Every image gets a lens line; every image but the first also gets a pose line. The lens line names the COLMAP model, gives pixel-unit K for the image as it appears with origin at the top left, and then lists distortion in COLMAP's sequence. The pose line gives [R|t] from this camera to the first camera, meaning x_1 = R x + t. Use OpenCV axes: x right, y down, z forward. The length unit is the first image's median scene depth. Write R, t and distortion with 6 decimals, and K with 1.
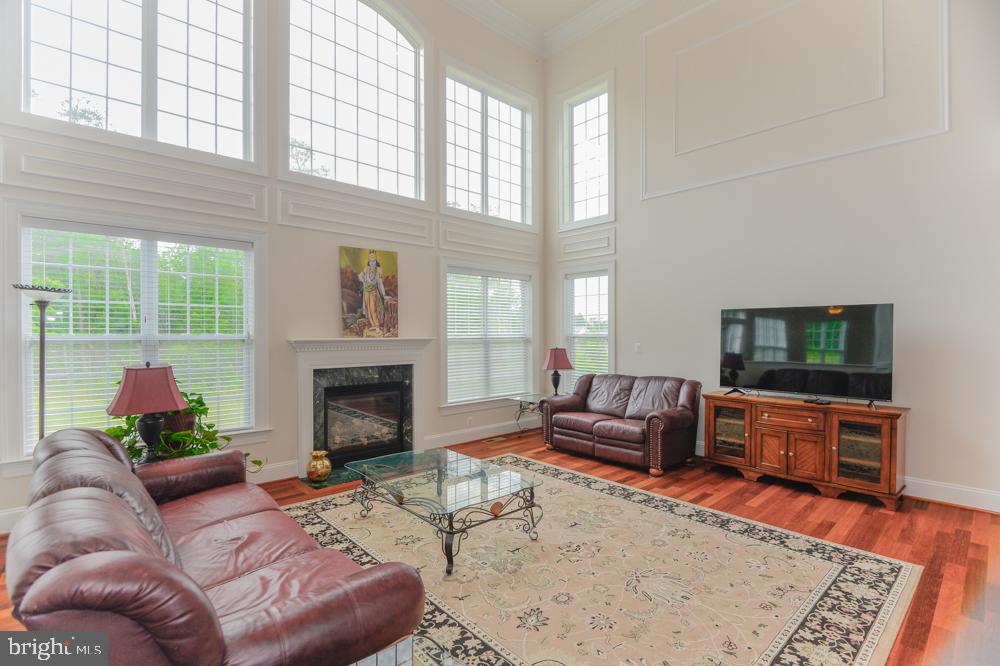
lens RADIAL K [[482.5, 0, 498.0], [0, 482.5, 336.8], [0, 0, 1]] dist [-0.005254, -0.001610]
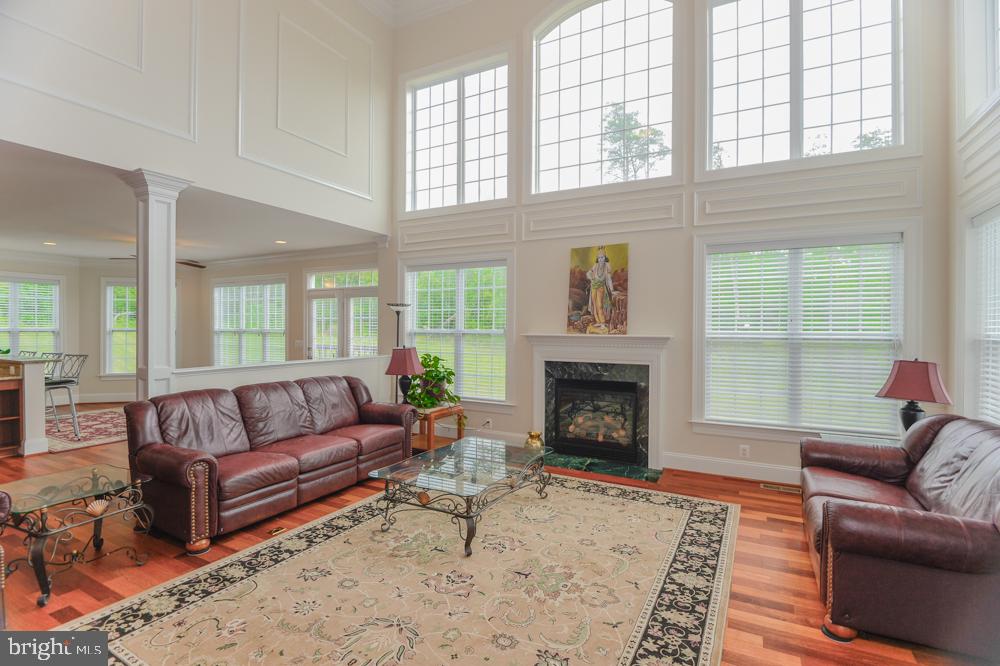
lens RADIAL K [[482.5, 0, 502.9], [0, 482.5, 328.1], [0, 0, 1]] dist [-0.005254, -0.001610]
pose [[0.315739, 0.002814, -0.948842, 0.624566], [-0.015978, 0.999870, -0.002352, -0.005680], [0.948712, 0.015903, 0.315743, 0.500063]]
